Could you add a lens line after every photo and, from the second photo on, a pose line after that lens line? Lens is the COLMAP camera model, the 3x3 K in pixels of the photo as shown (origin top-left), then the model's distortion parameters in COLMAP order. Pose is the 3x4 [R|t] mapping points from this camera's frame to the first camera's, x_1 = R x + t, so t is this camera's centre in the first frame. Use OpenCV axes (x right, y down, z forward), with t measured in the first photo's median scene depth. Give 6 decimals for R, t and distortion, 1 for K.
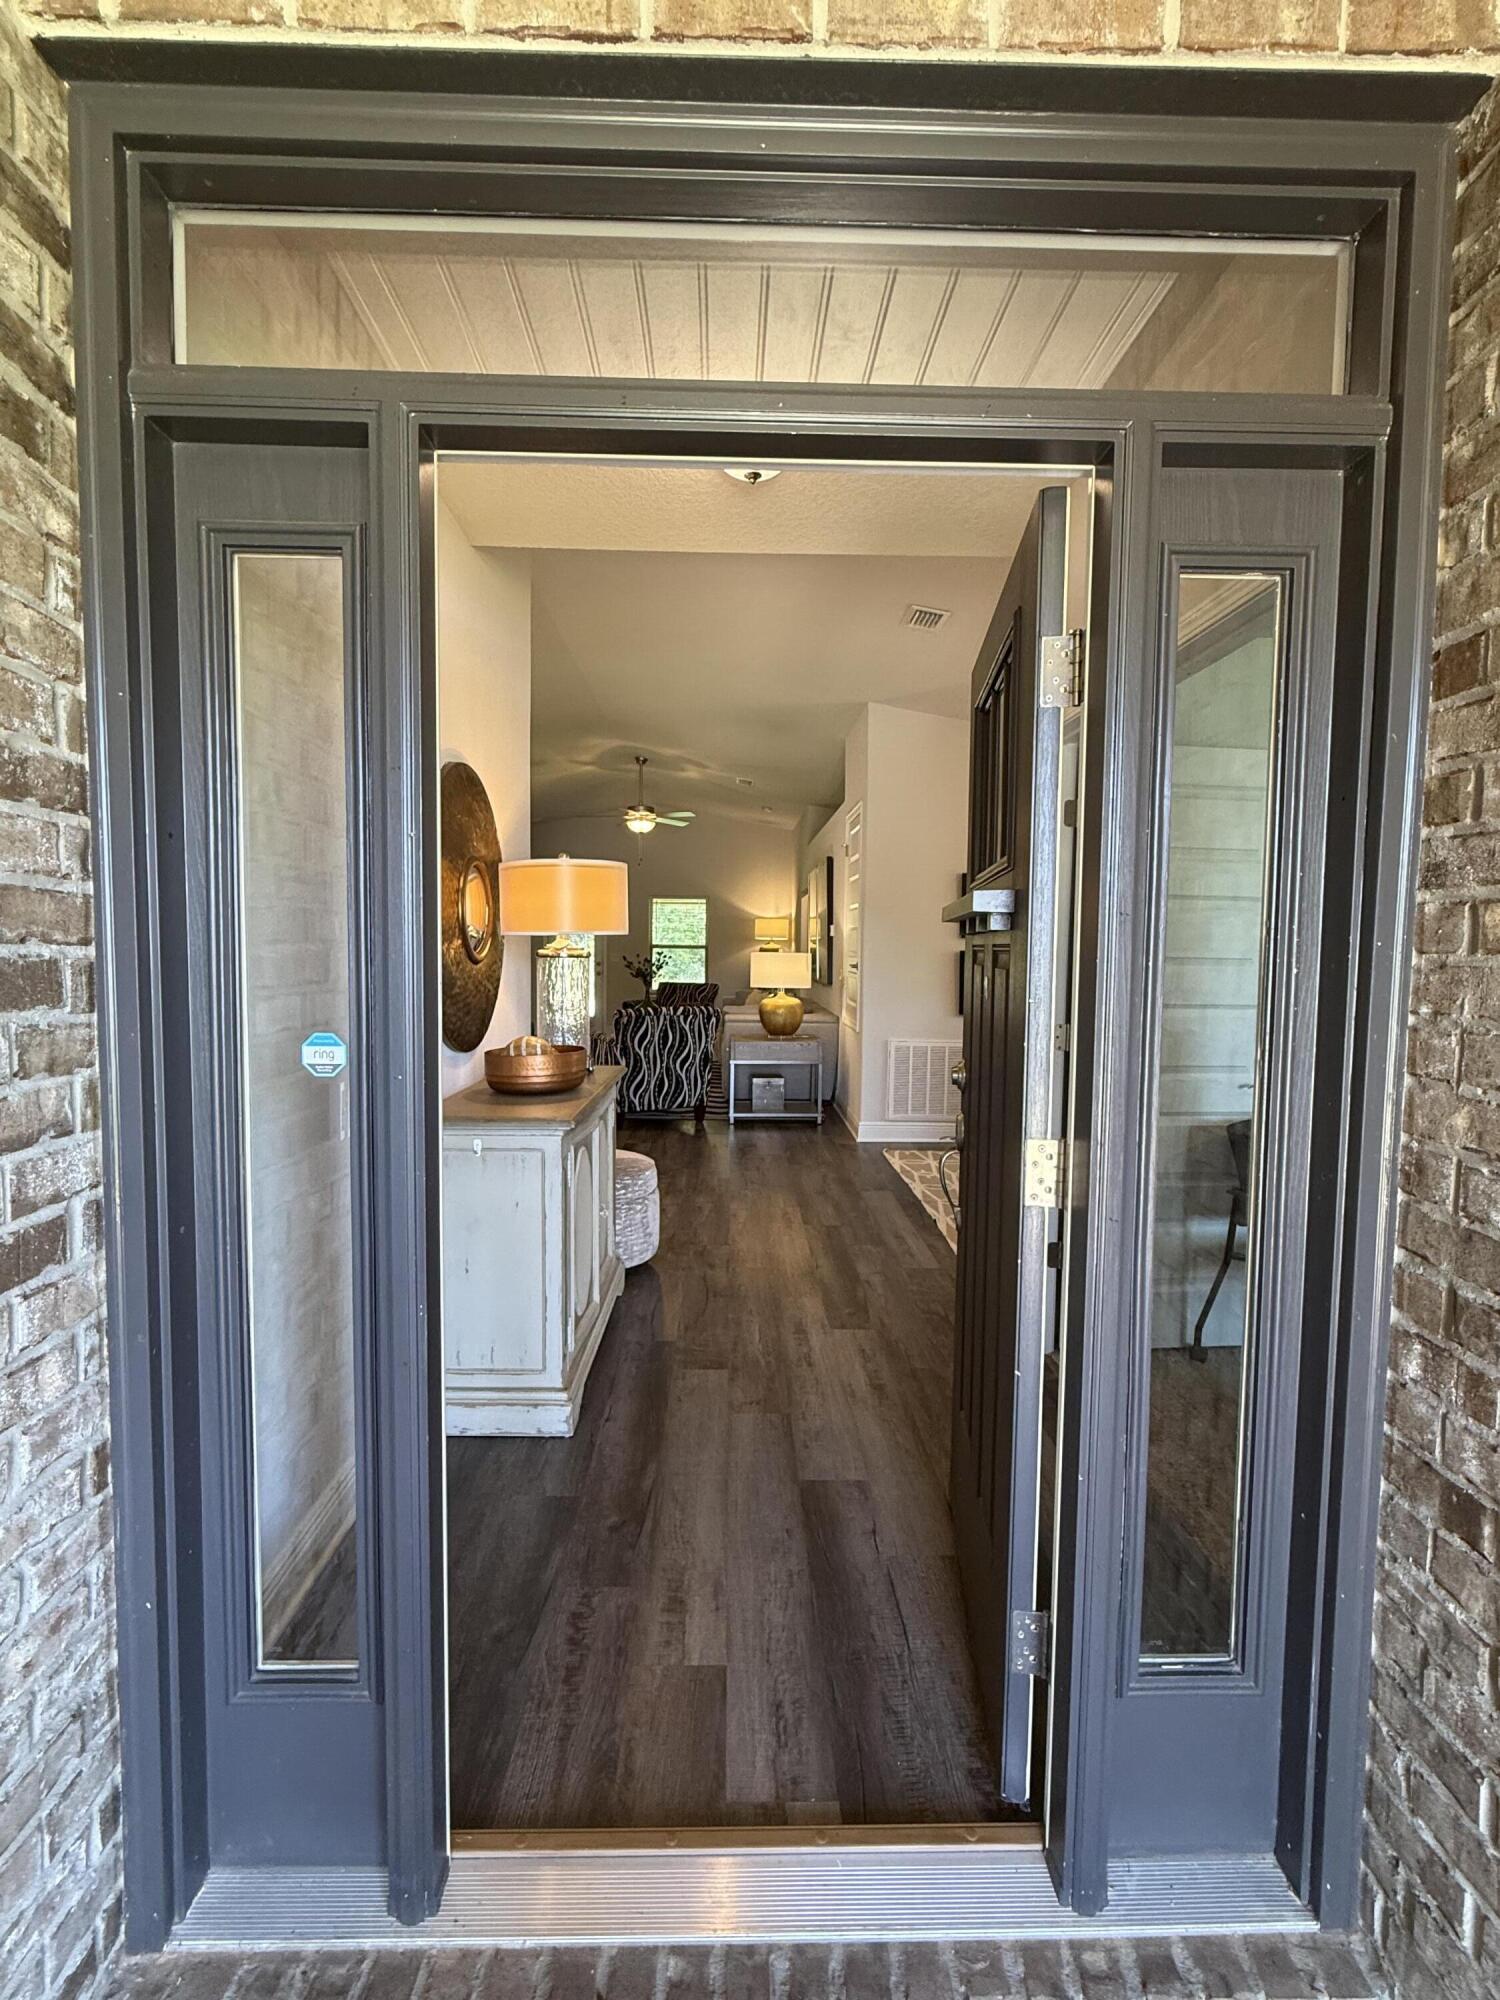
lens RADIAL K [[914.2, 0, 750.0], [0, 914.2, 1000.0], [0, 0, 1]] dist [-0.001872, -0.000145]
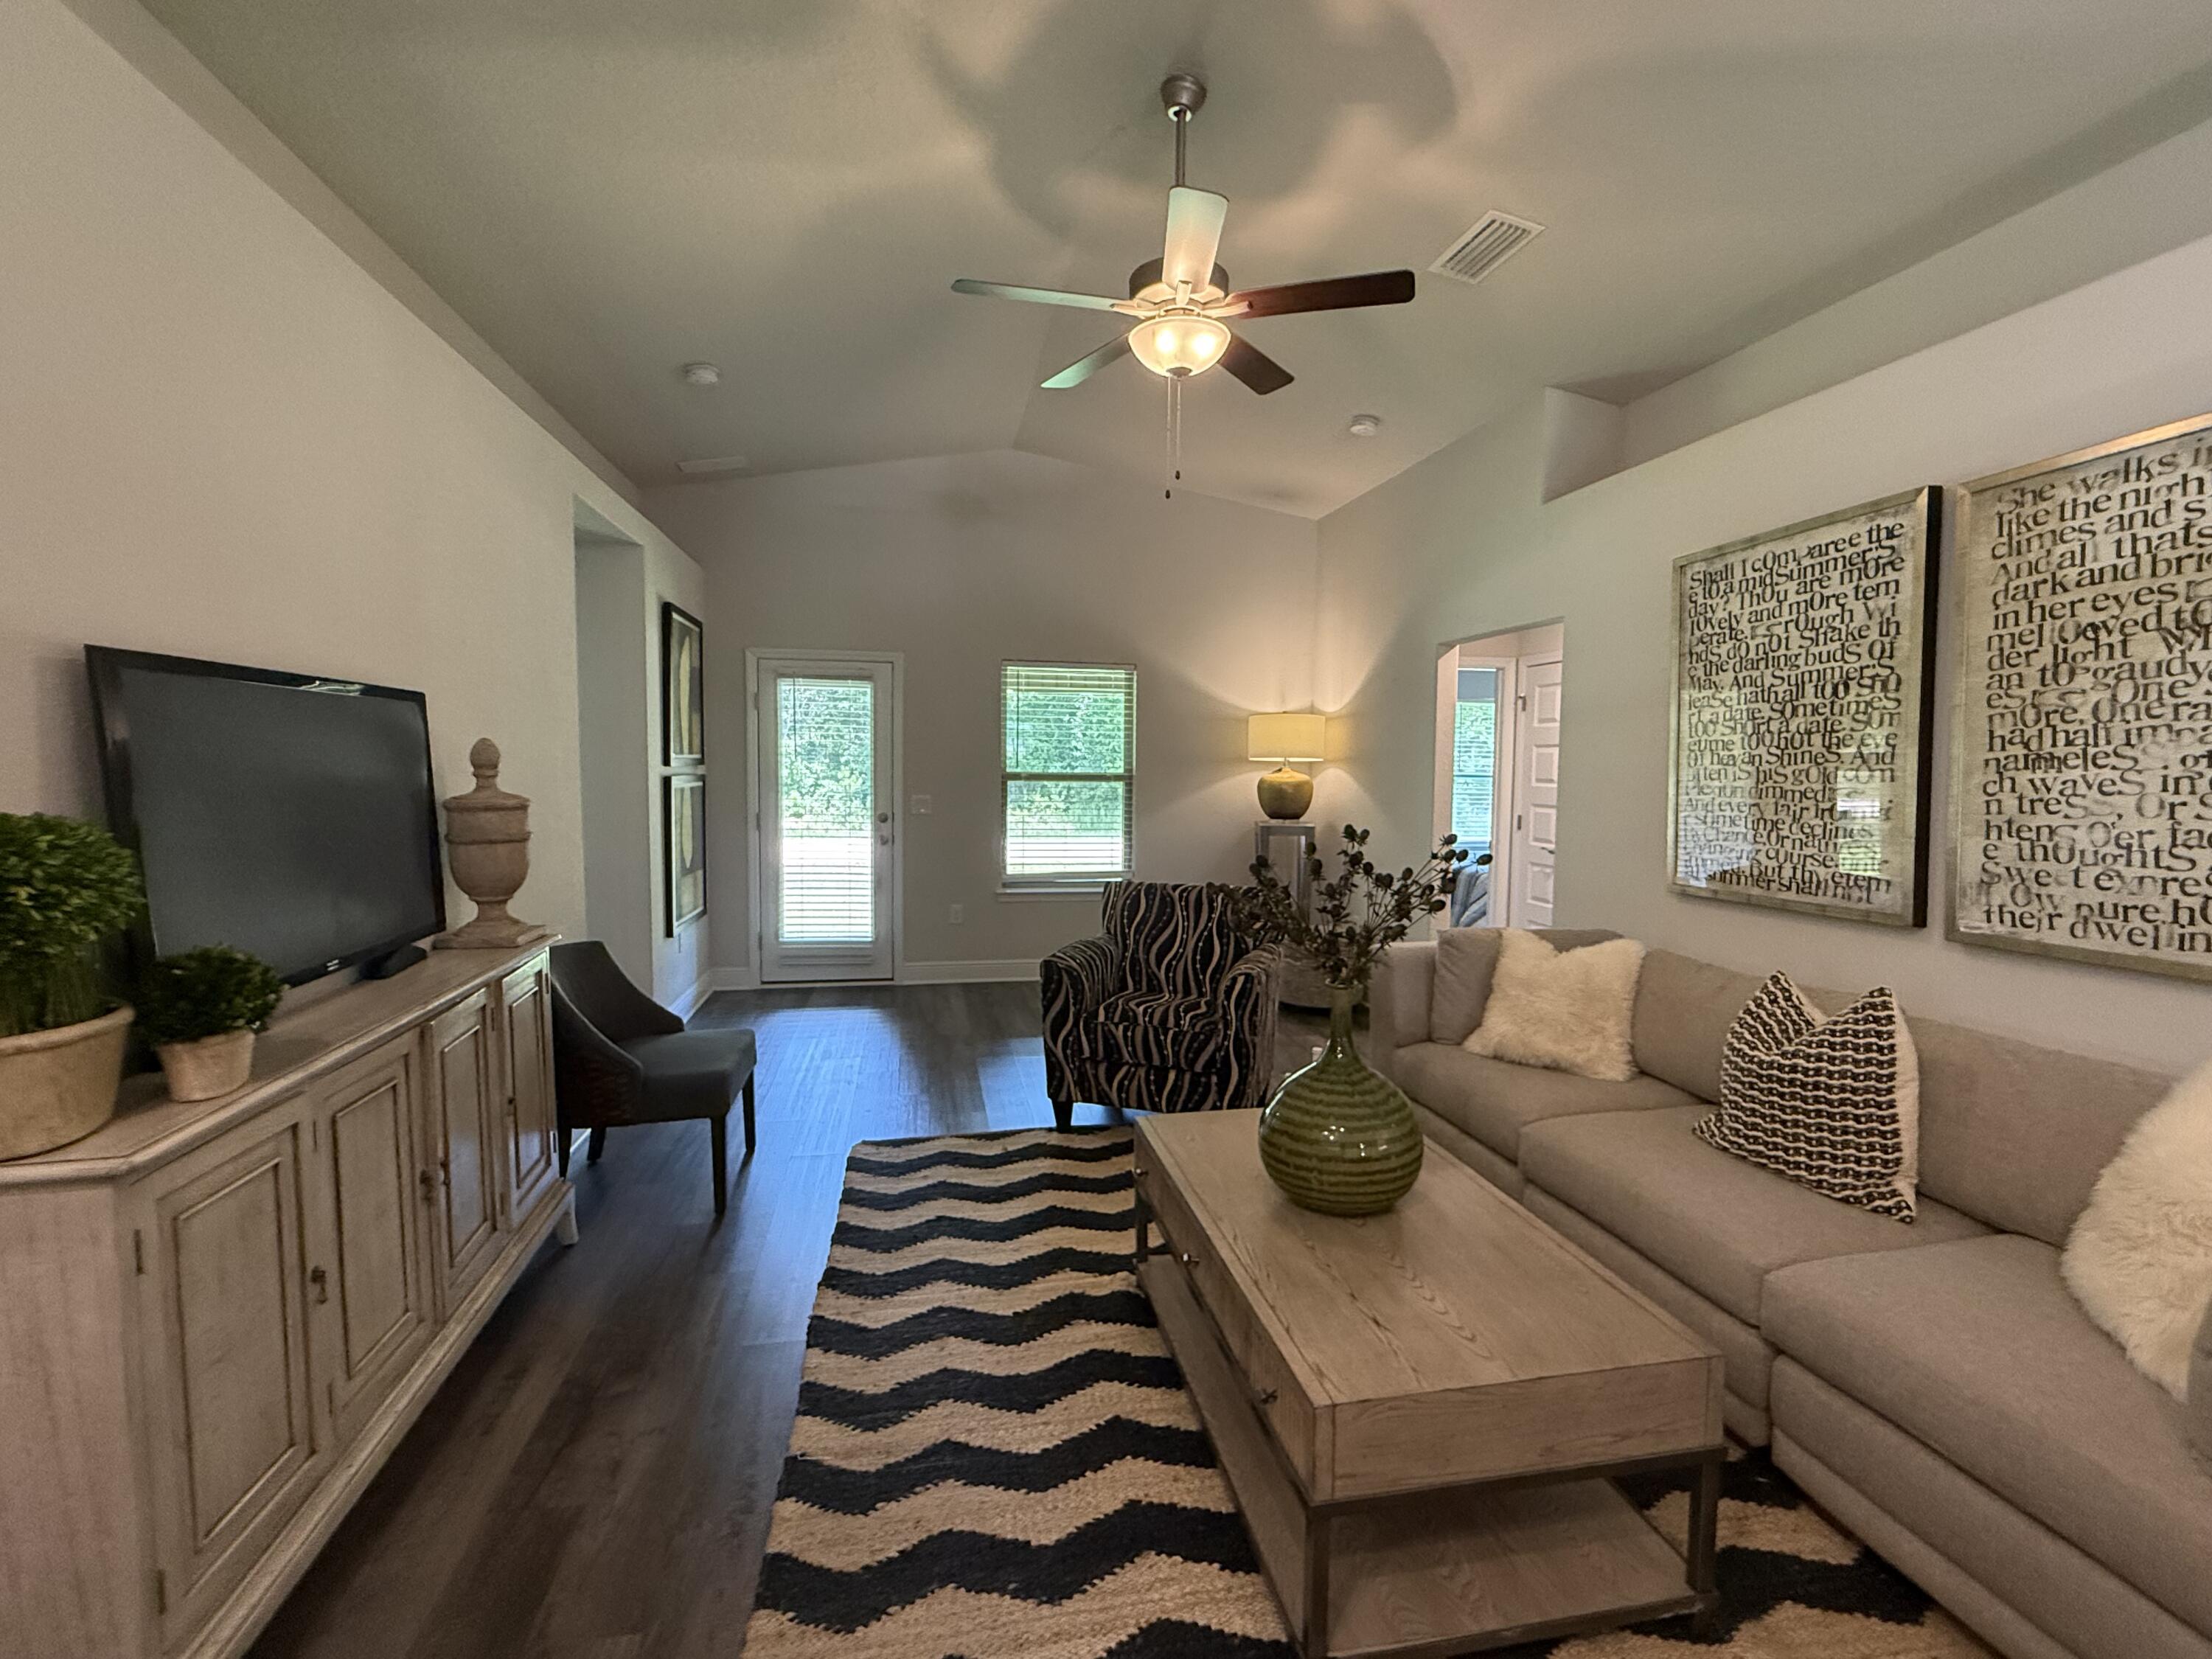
lens RADIAL K [[1011.1, 0, 1104.1], [0, 1011.1, 833.8], [0, 0, 1]] dist [-0.001872, -0.000145]
pose [[0.986633, -0.014735, 0.162293, -0.273489], [0.012647, 0.999824, 0.013893, -0.073042], [-0.162469, -0.011655, 0.986645, 1.009869]]
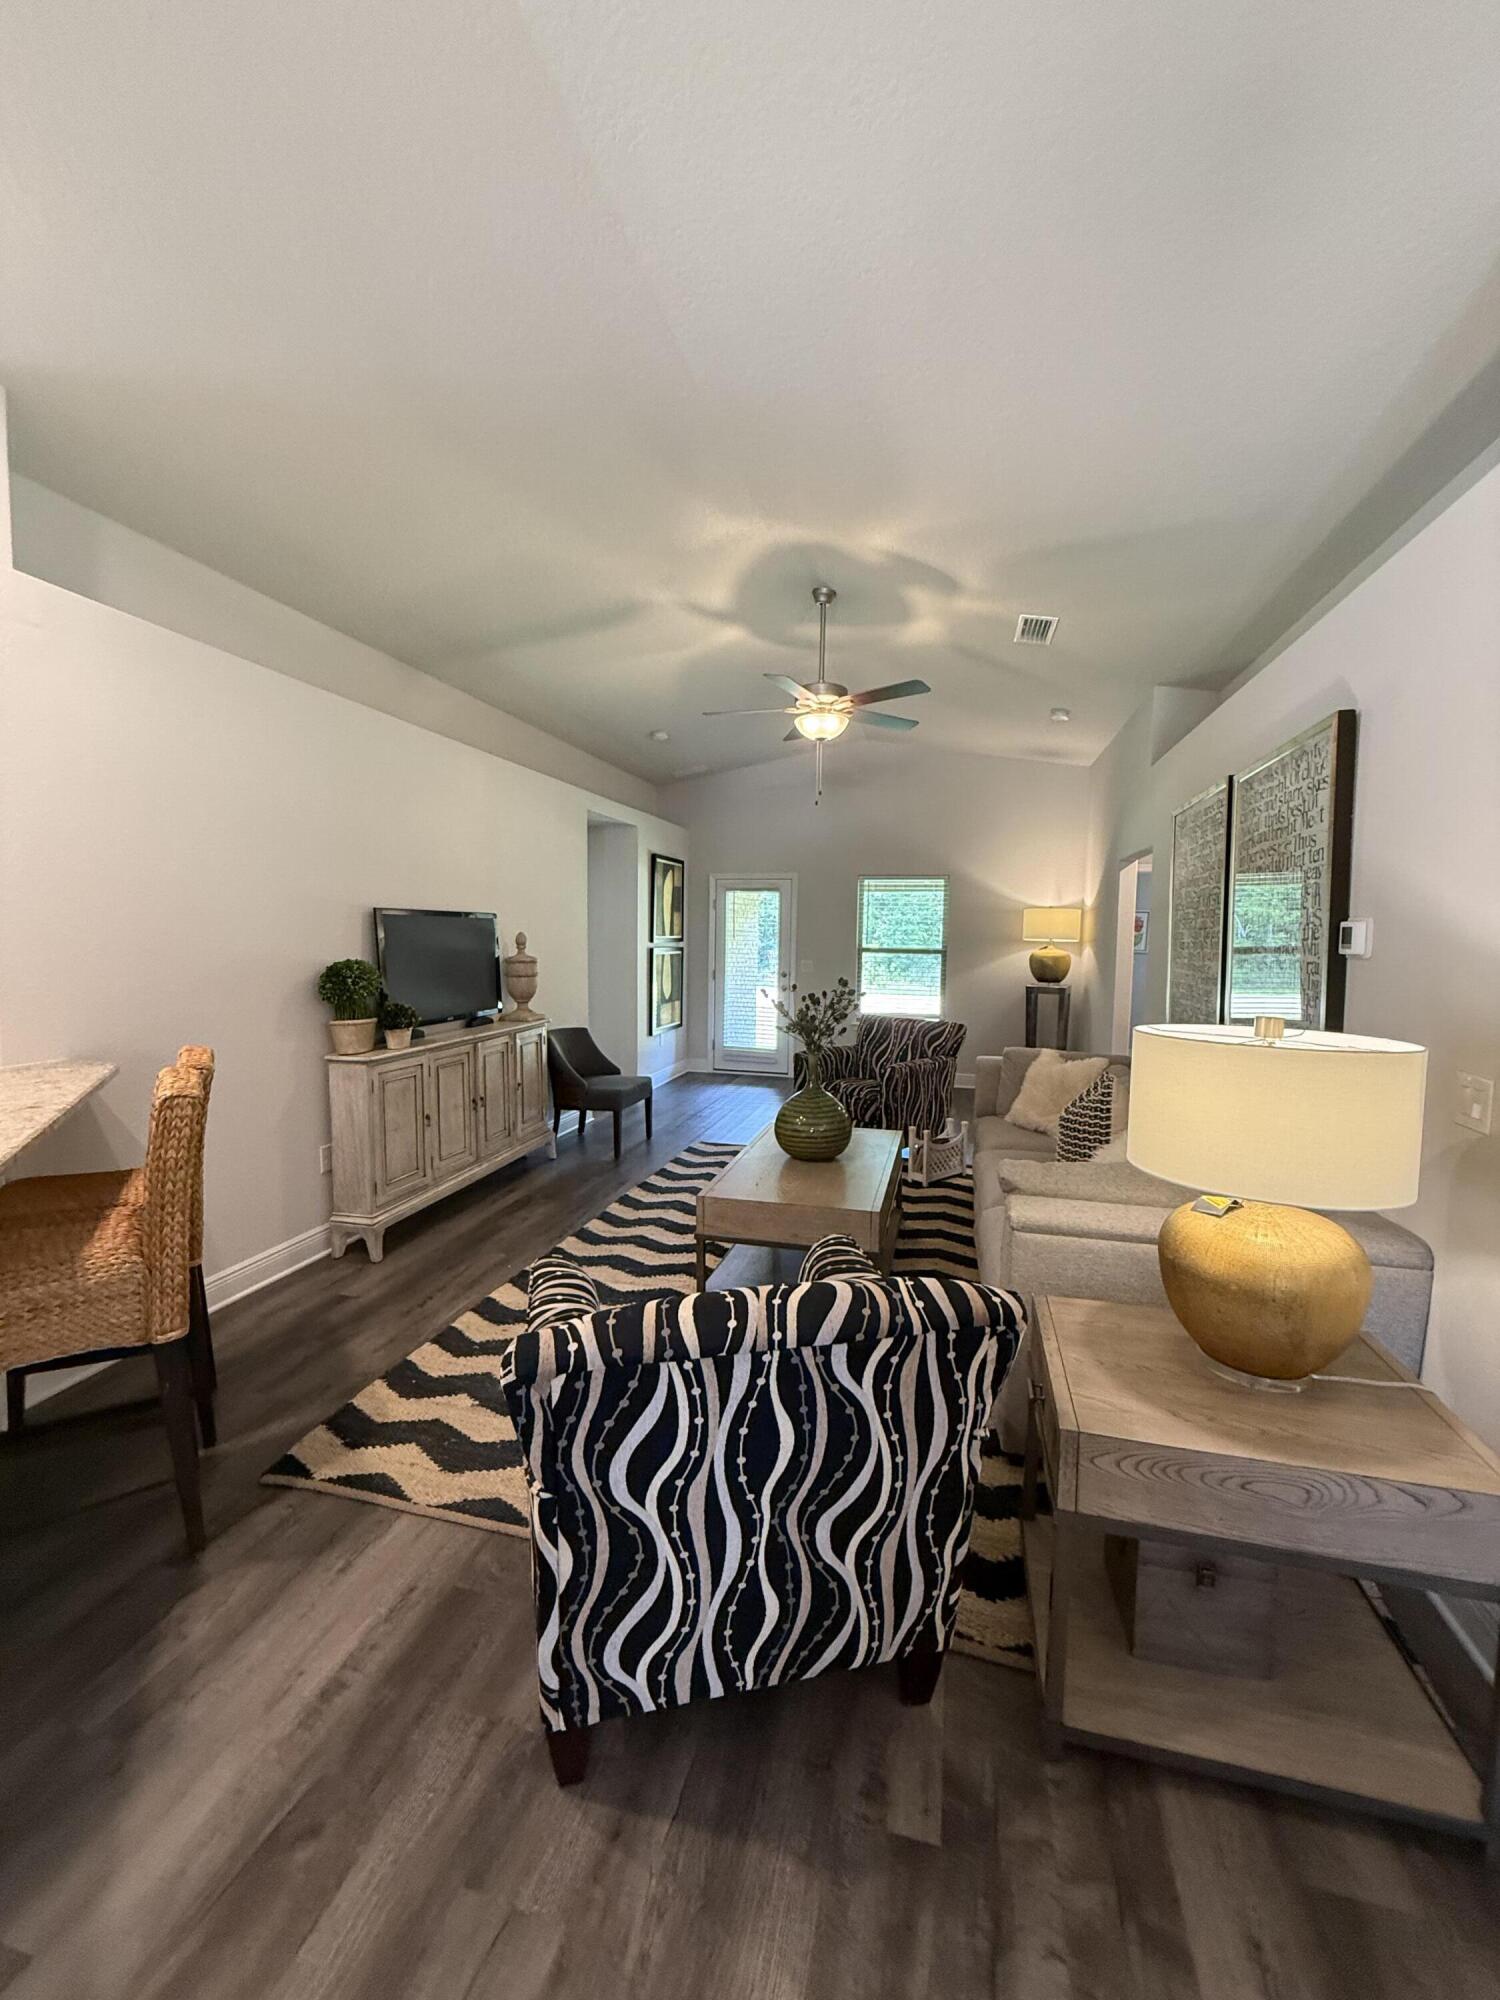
lens RADIAL K [[802.3, 0, 750.1], [0, 802.3, 996.3], [0, 0, 1]] dist [0.000577, -0.000021]
pose [[0.960972, 0.021729, -0.275789, -0.043254], [-0.017126, 0.999671, 0.019088, -0.066760], [0.276113, -0.013620, 0.961029, 0.791576]]
